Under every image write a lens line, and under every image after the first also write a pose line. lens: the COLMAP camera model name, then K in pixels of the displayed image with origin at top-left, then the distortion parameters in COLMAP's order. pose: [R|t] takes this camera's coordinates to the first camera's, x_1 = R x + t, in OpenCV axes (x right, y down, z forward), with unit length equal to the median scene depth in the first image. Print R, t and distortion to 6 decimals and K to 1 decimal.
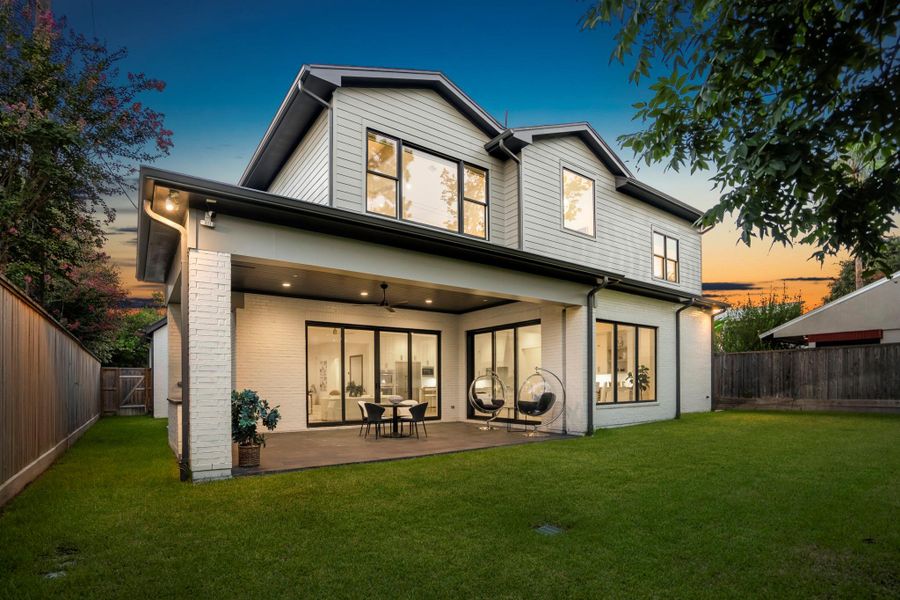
lens RADIAL K [[417.9, 0, 446.3], [0, 417.9, 285.2], [0, 0, 1]] dist [0.003806, -0.000025]
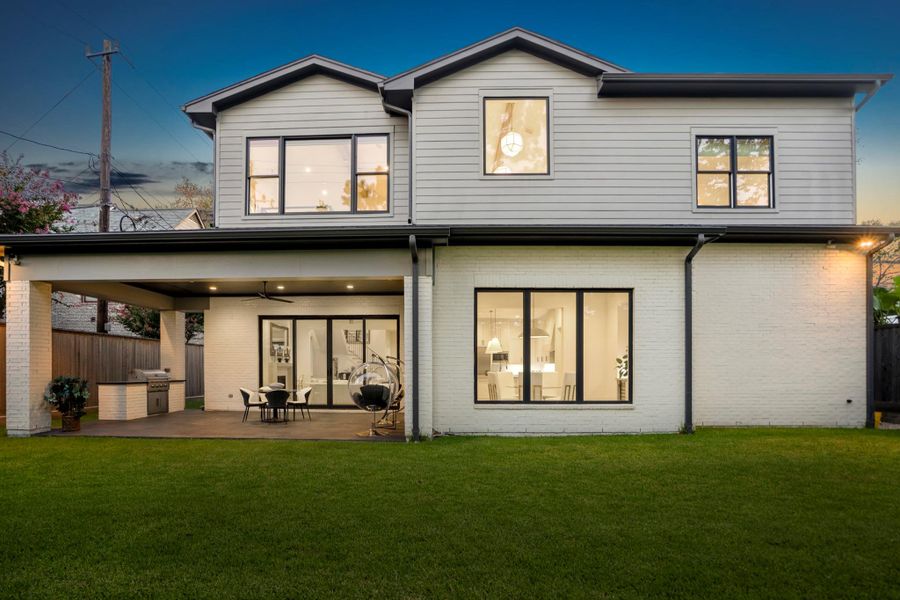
lens RADIAL K [[410.2, 0, 450.1], [0, 410.2, 276.5], [0, 0, 1]] dist [-0.011233, 0.000211]
pose [[0.807873, -0.118590, -0.577302, 0.673904], [0.125008, 0.991738, -0.028790, 0.067919], [0.575946, -0.048909, 0.816023, 0.343072]]
